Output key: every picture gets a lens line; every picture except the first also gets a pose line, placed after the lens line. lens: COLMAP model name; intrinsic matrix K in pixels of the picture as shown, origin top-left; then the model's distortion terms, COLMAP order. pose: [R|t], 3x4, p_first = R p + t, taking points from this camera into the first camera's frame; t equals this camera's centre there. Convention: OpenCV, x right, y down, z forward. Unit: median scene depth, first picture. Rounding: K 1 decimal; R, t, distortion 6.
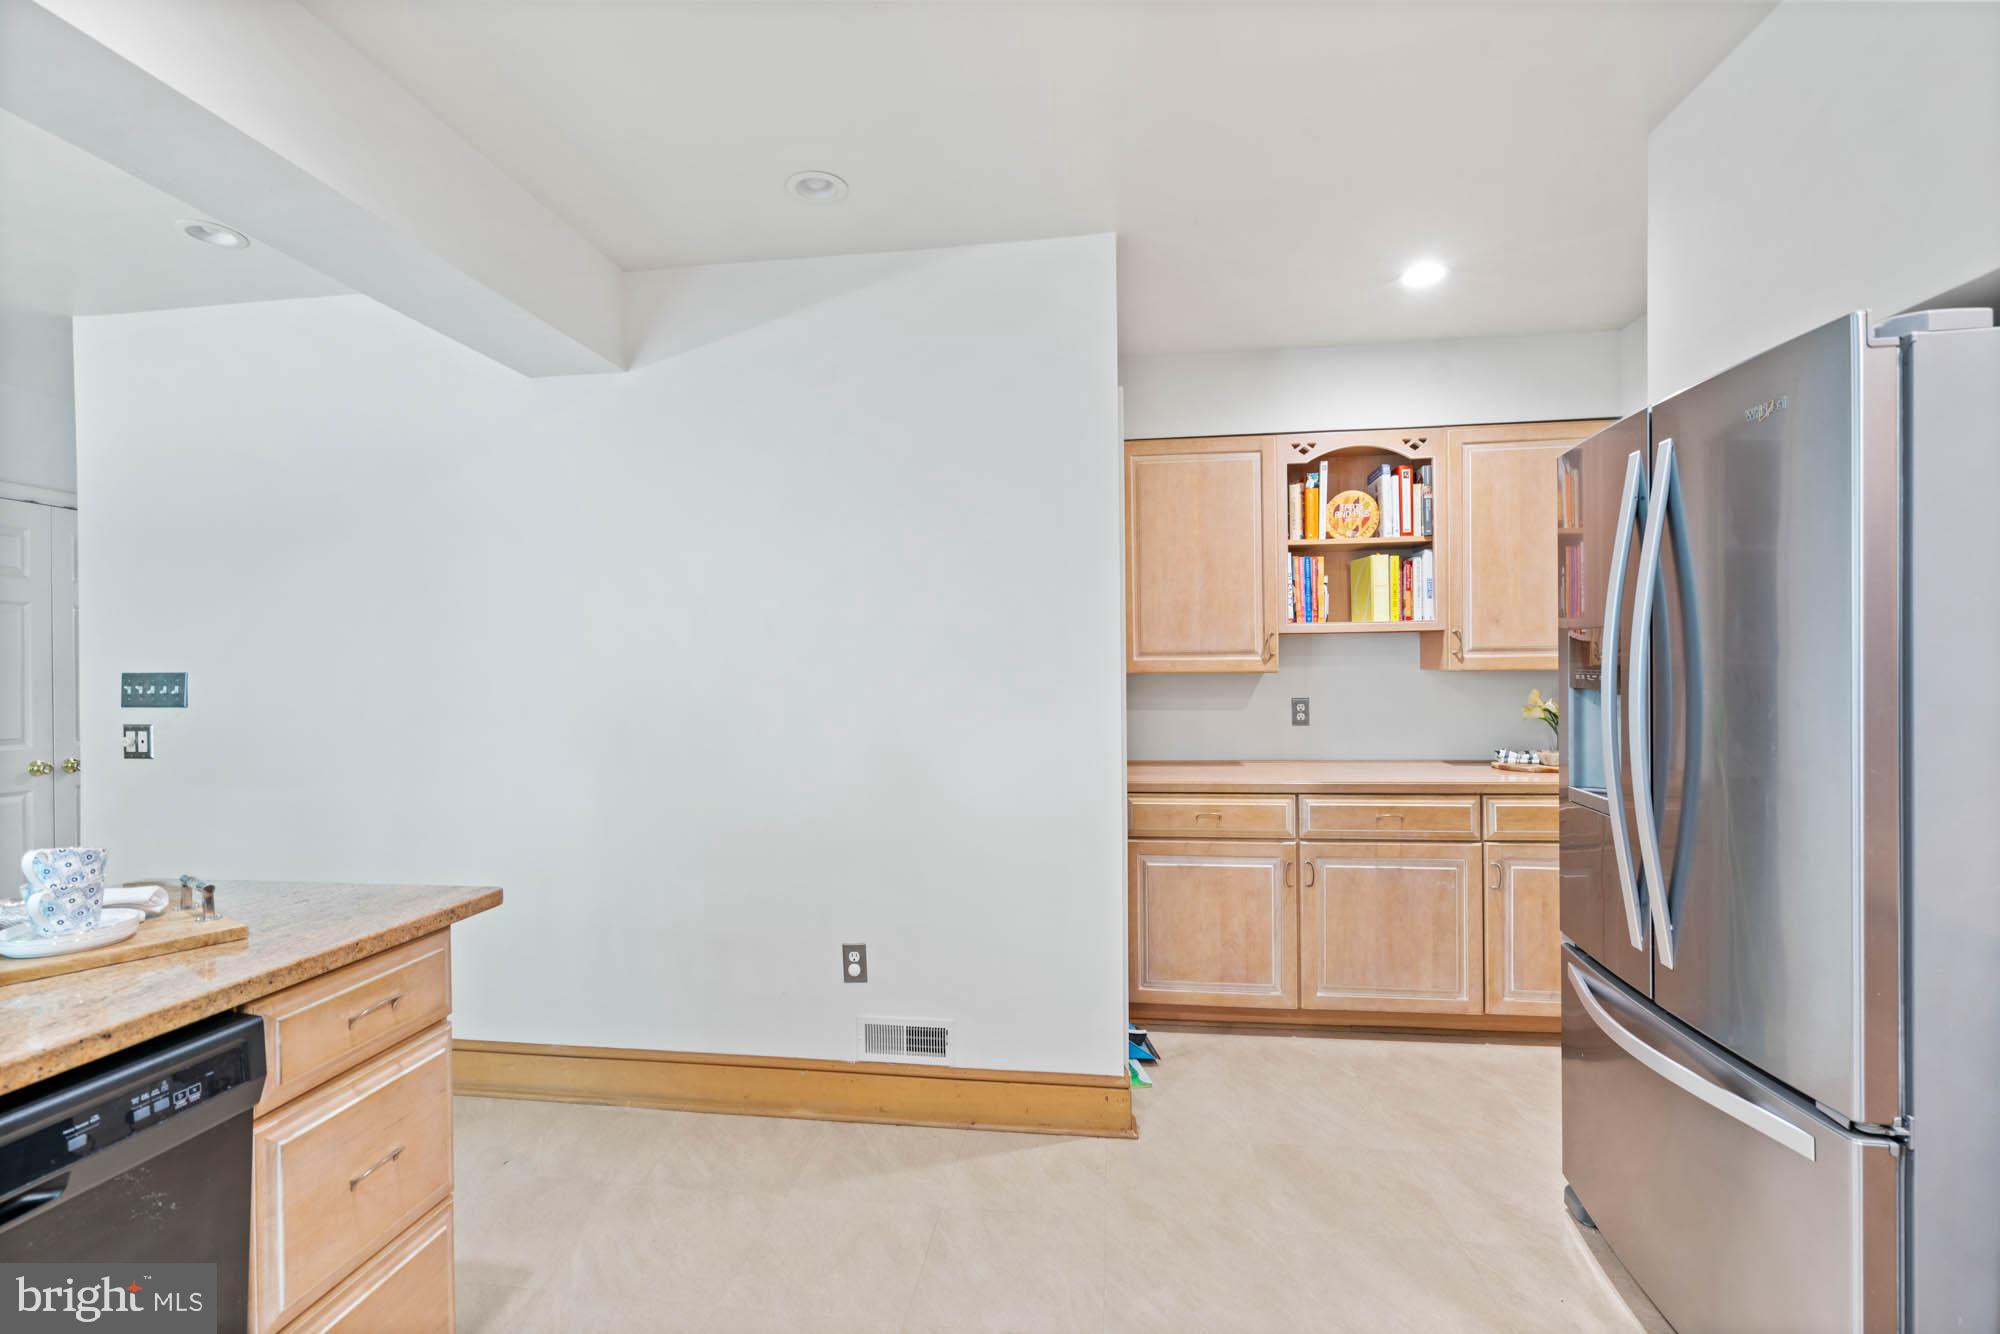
lens RADIAL K [[899.9, 0, 993.5], [0, 899.9, 673.4], [0, 0, 1]] dist [-0.010373, 0.005175]
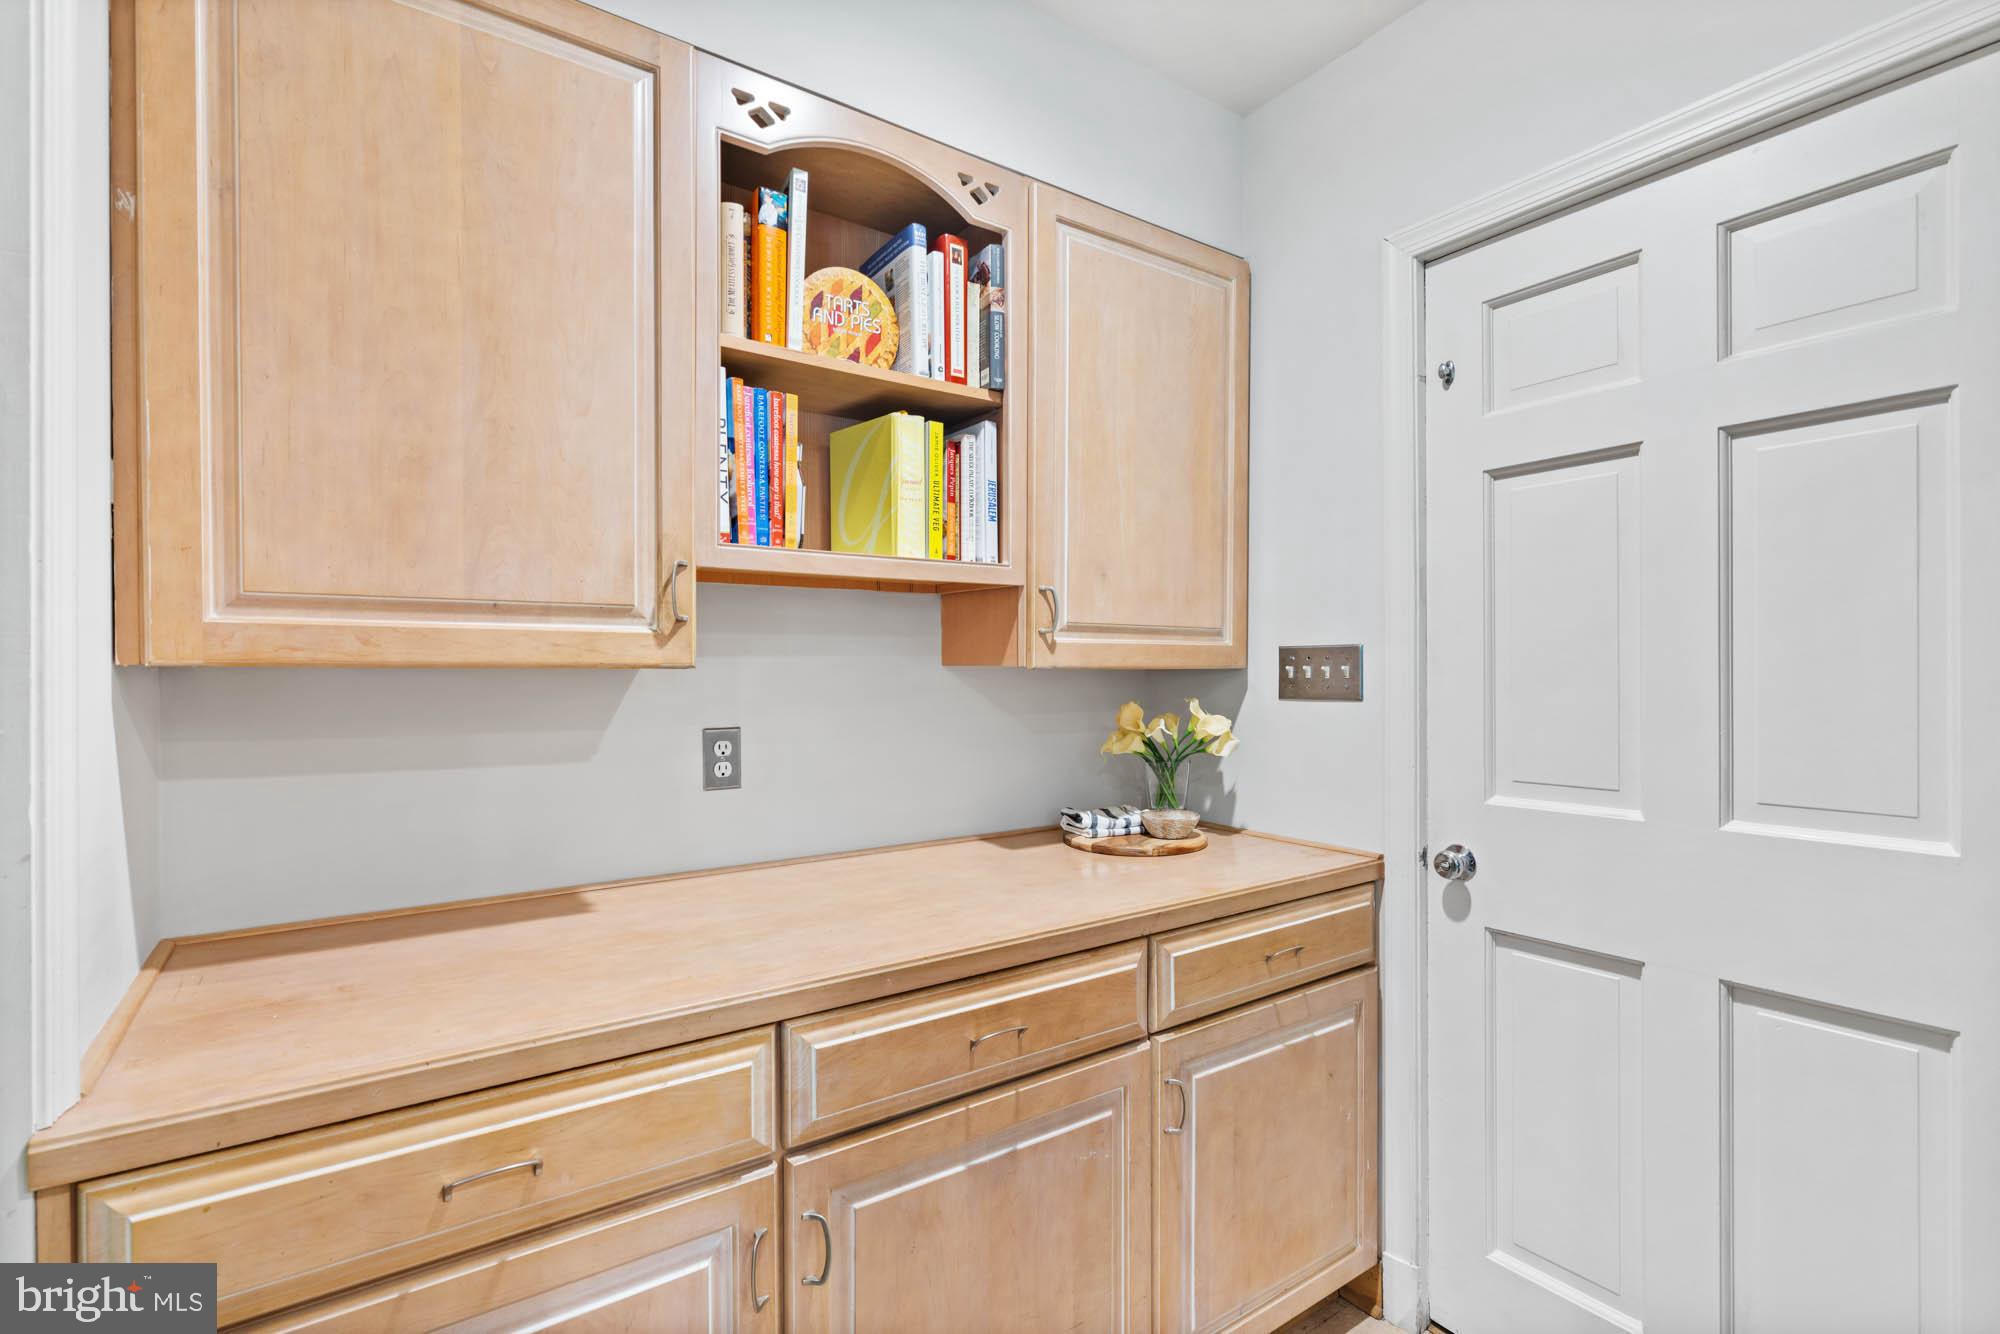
lens RADIAL K [[899.9, 0, 987.4], [0, 899.9, 675.6], [0, 0, 1]] dist [-0.010373, 0.005175]
pose [[0.739458, 0.005287, 0.673182, 0.150969], [-0.004514, 0.999986, -0.002895, 0.002827], [-0.673187, -0.000898, 0.739471, 0.632463]]
